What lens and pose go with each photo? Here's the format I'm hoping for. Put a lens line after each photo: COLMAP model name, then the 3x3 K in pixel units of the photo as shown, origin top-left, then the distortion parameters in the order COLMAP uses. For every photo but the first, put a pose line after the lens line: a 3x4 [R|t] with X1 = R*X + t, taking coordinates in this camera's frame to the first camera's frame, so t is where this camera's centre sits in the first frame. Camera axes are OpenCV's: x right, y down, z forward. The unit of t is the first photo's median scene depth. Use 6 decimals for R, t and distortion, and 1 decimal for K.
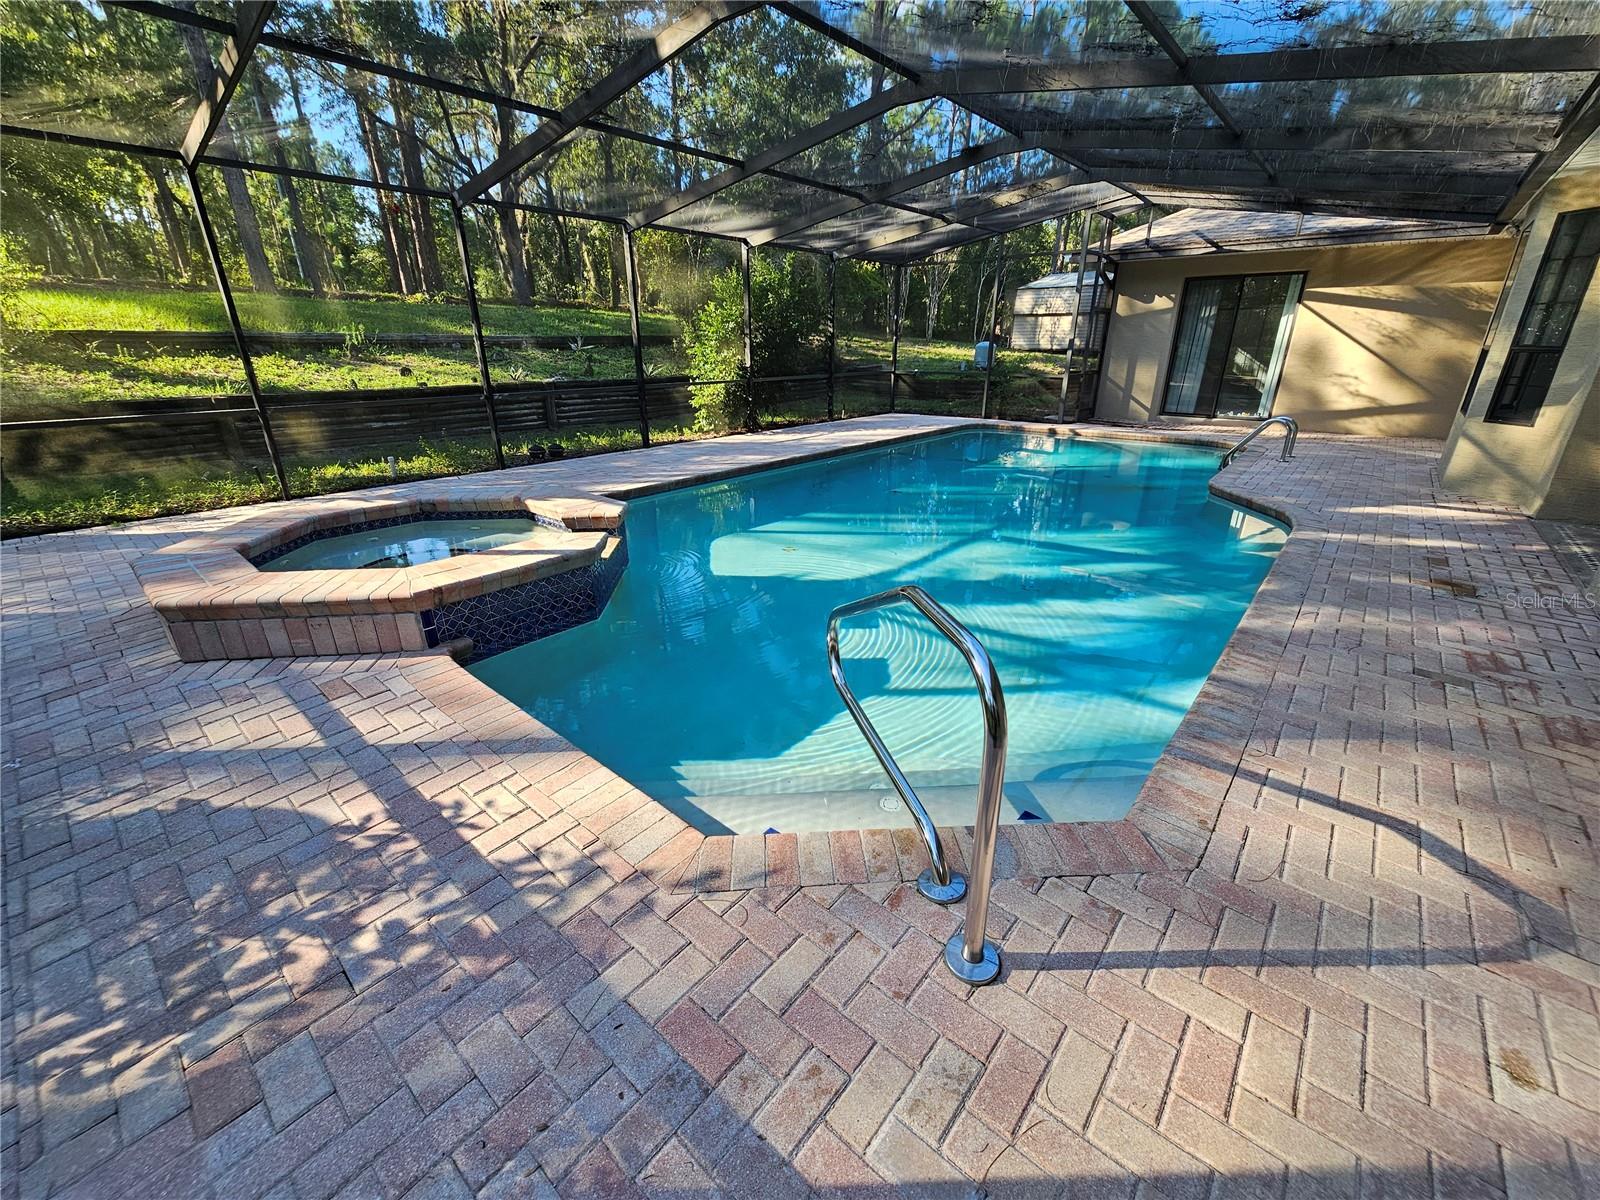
lens RADIAL K [[639.2, 0, 808.8], [0, 639.2, 604.9], [0, 0, 1]] dist [-0.000190, 0.000007]
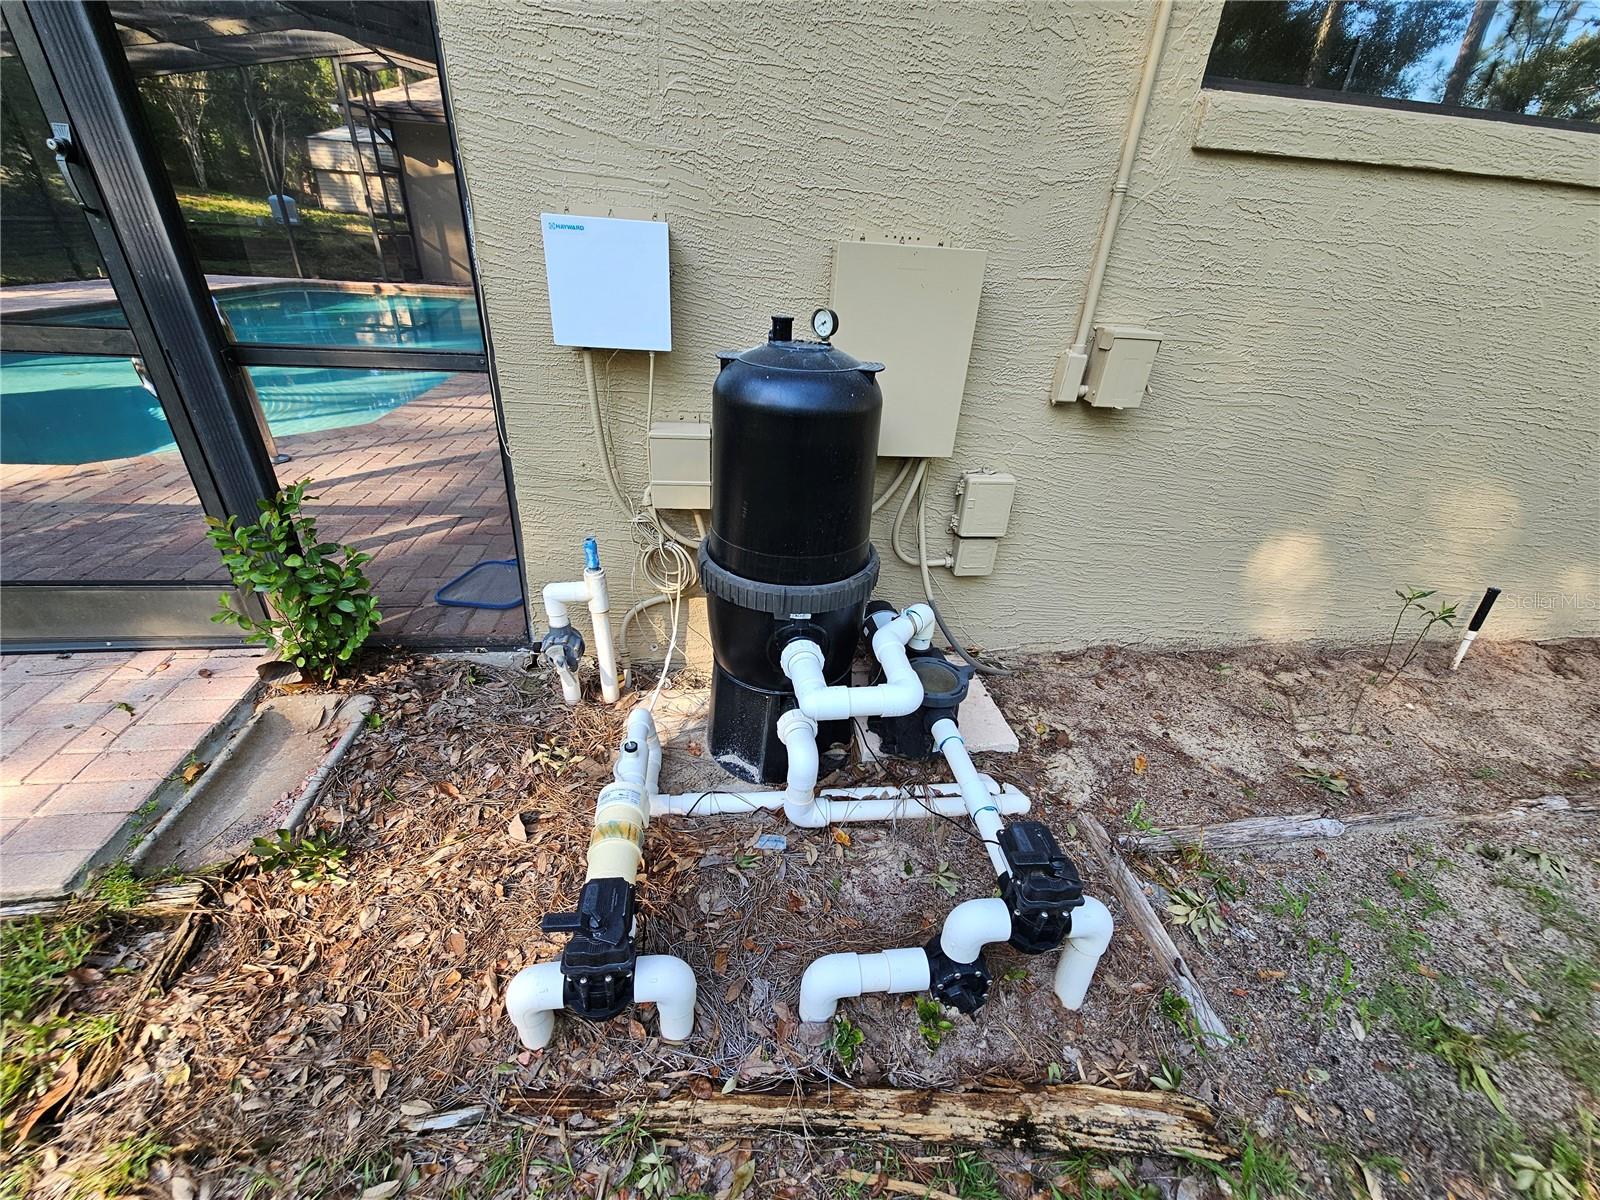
lens RADIAL K [[650.2, 0, 799.3], [0, 650.2, 605.5], [0, 0, 1]] dist [-0.000142, -0.000252]
pose [[0.684254, -0.322369, 0.654122, -0.013240], [0.226440, 0.946571, 0.229625, 0.099402], [-0.693197, -0.009002, 0.720692, -0.192983]]
